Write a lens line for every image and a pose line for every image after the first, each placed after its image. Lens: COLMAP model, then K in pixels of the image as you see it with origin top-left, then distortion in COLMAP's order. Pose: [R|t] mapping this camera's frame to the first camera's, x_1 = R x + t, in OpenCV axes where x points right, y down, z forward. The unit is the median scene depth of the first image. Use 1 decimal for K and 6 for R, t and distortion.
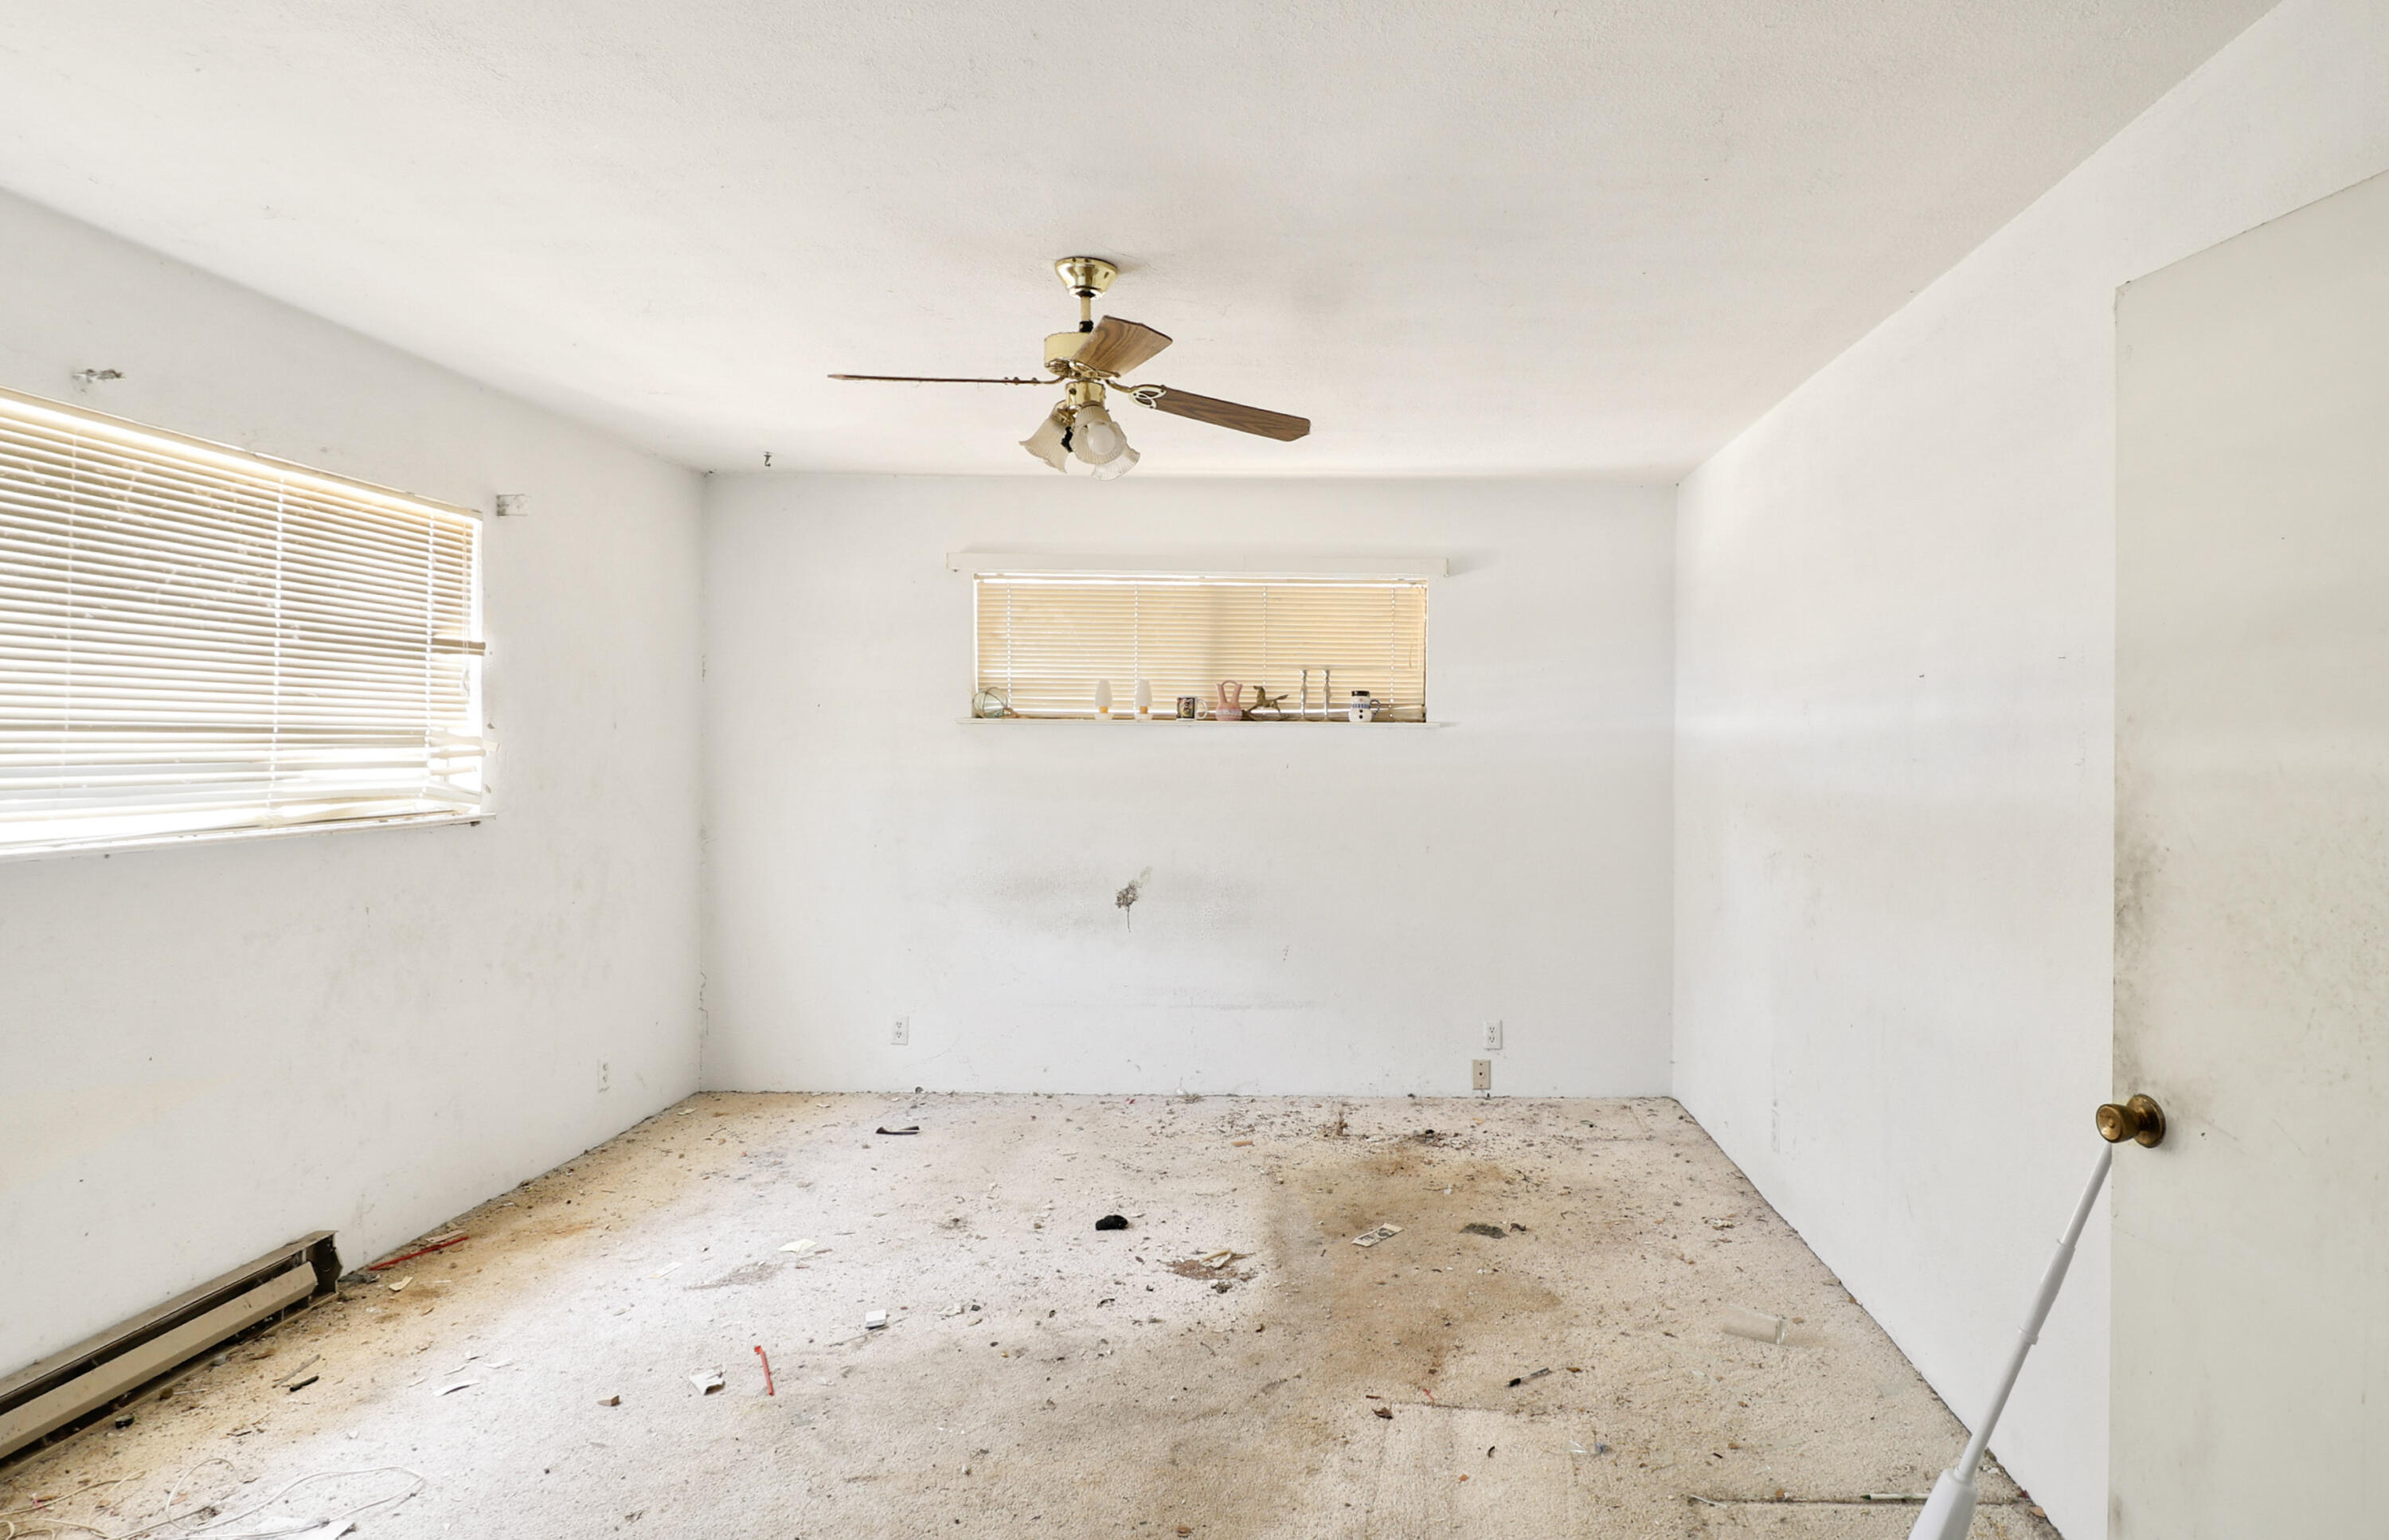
lens RADIAL K [[1475.1, 0, 1194.5], [0, 1475.1, 770.0], [0, 0, 1]] dist [0.025510, -0.030294]
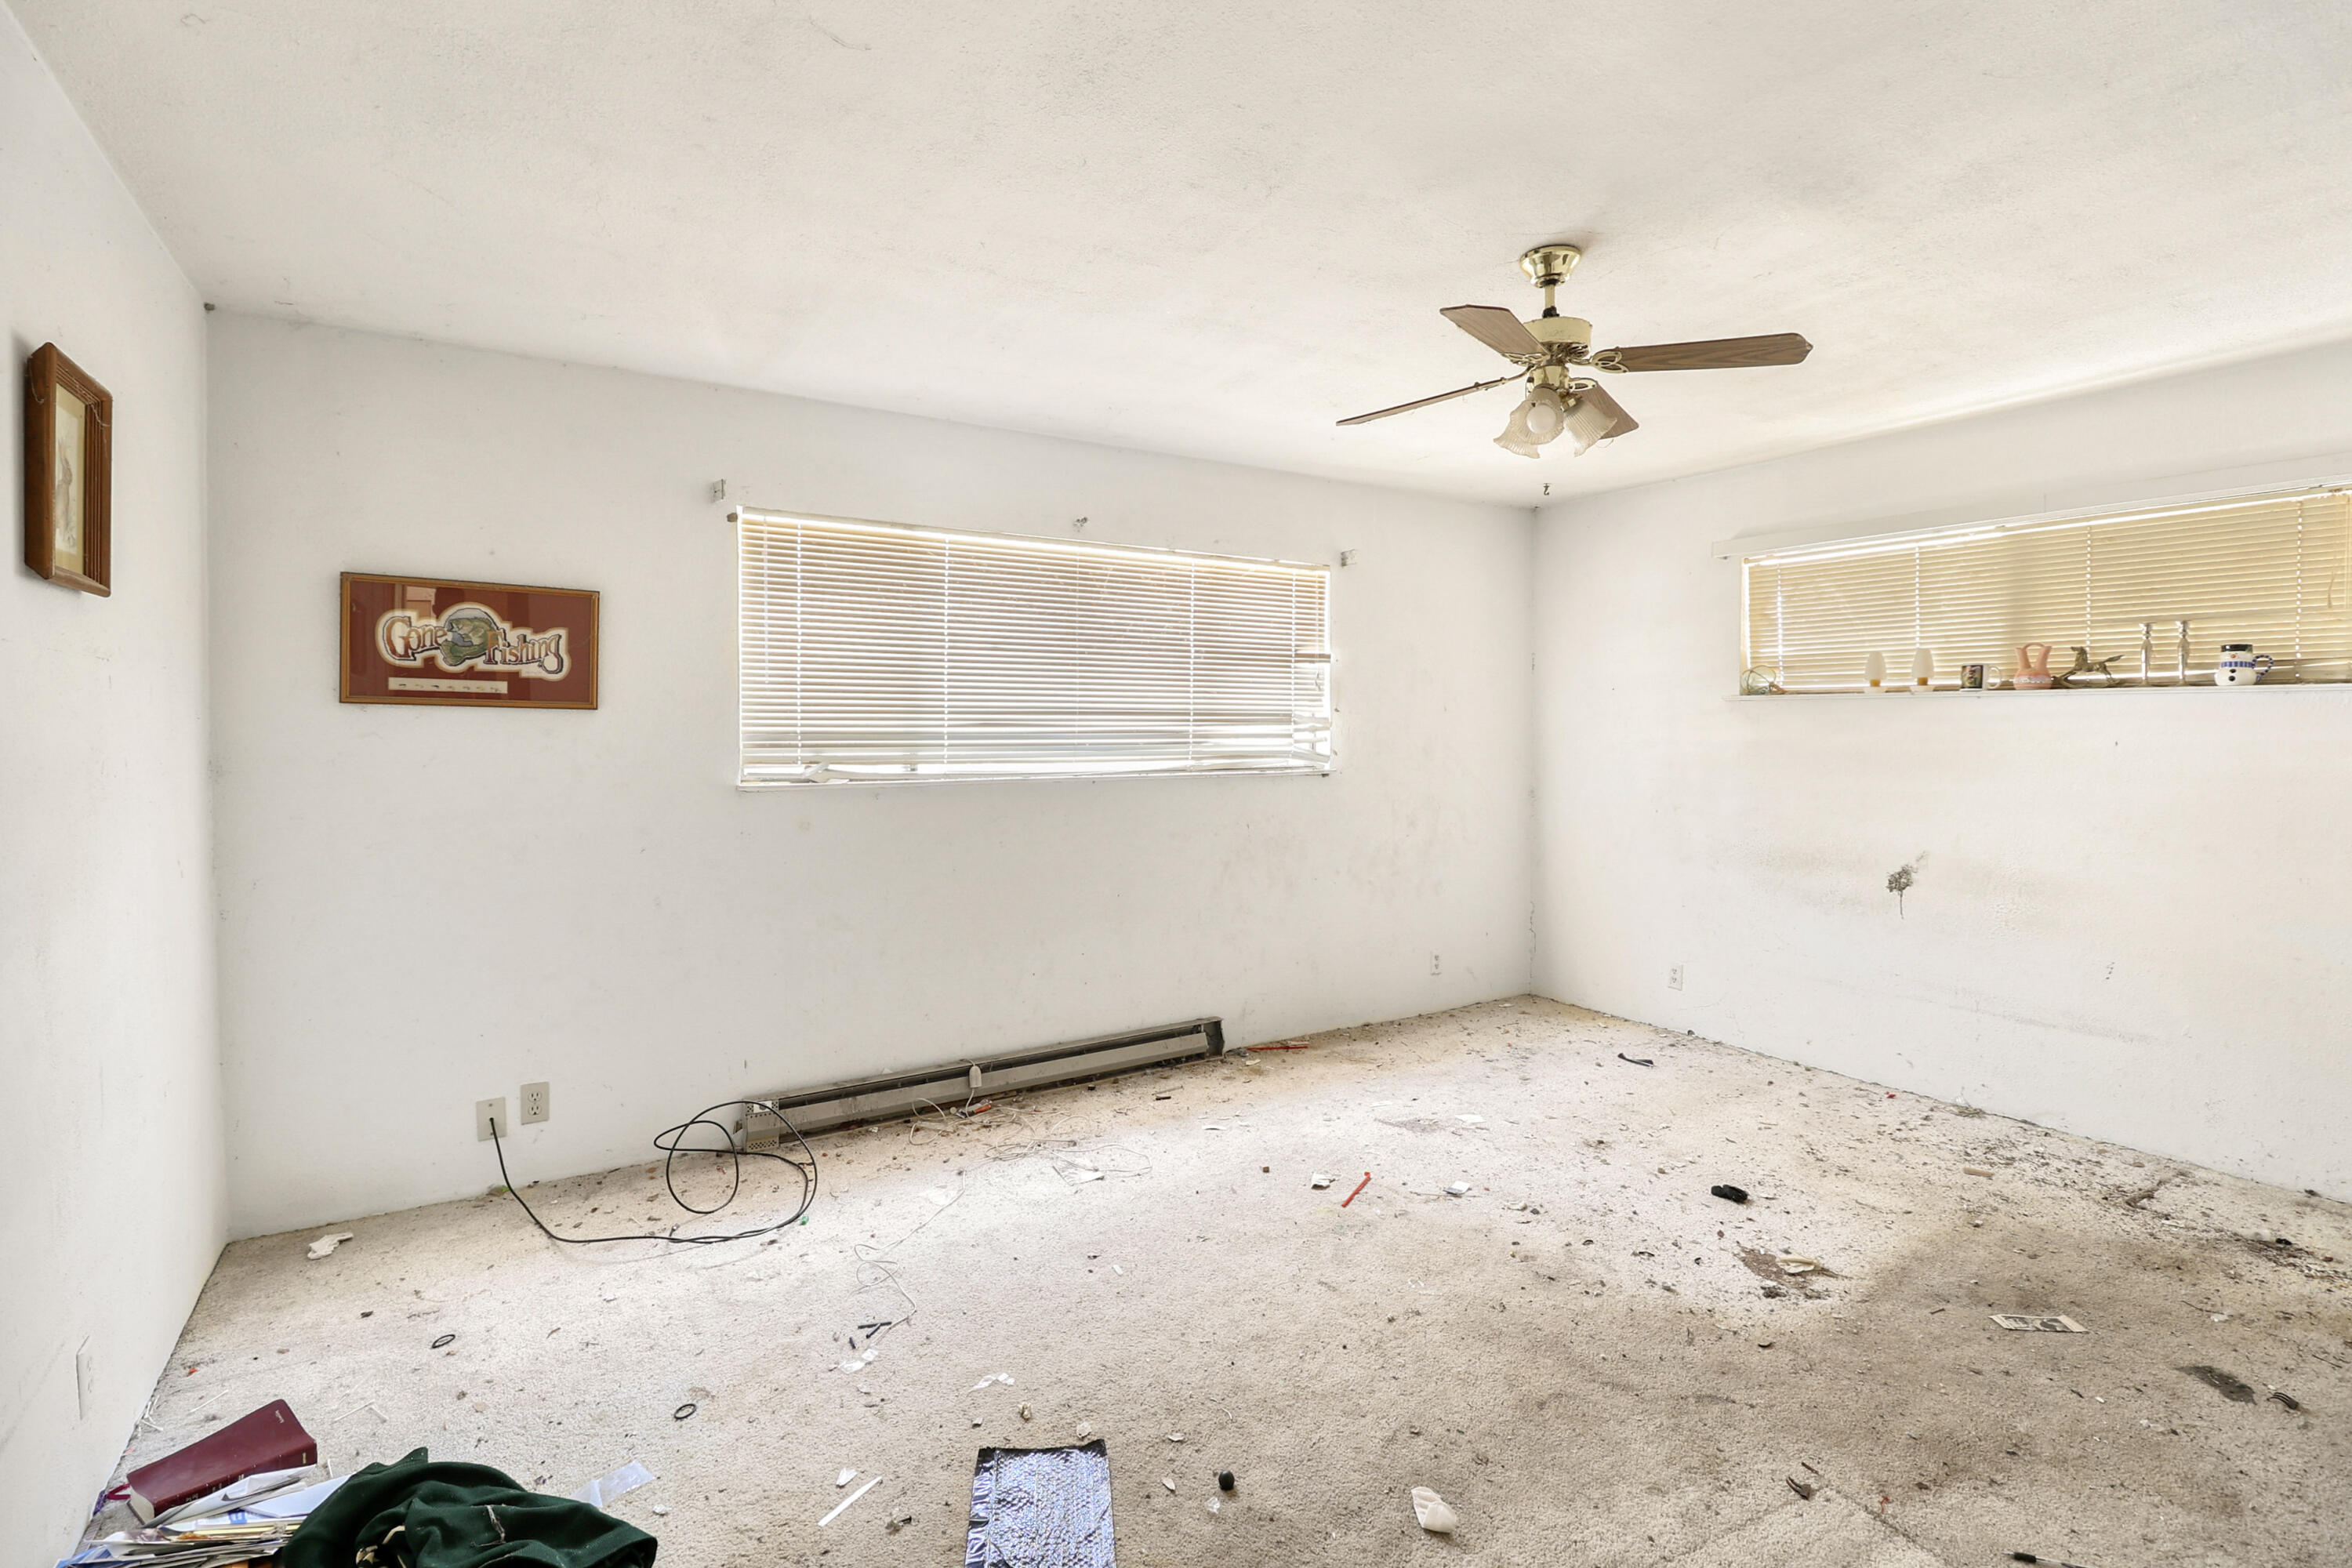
lens RADIAL K [[1086.8, 0, 1176.0], [0, 1086.8, 784.0], [0, 0, 1]] dist [-0.000514, -0.014006]
pose [[0.514766, 0.036582, -0.856550, 0.387674], [-0.015873, 0.999325, 0.033140, 0.010811], [0.857184, -0.003463, 0.514999, 0.313437]]
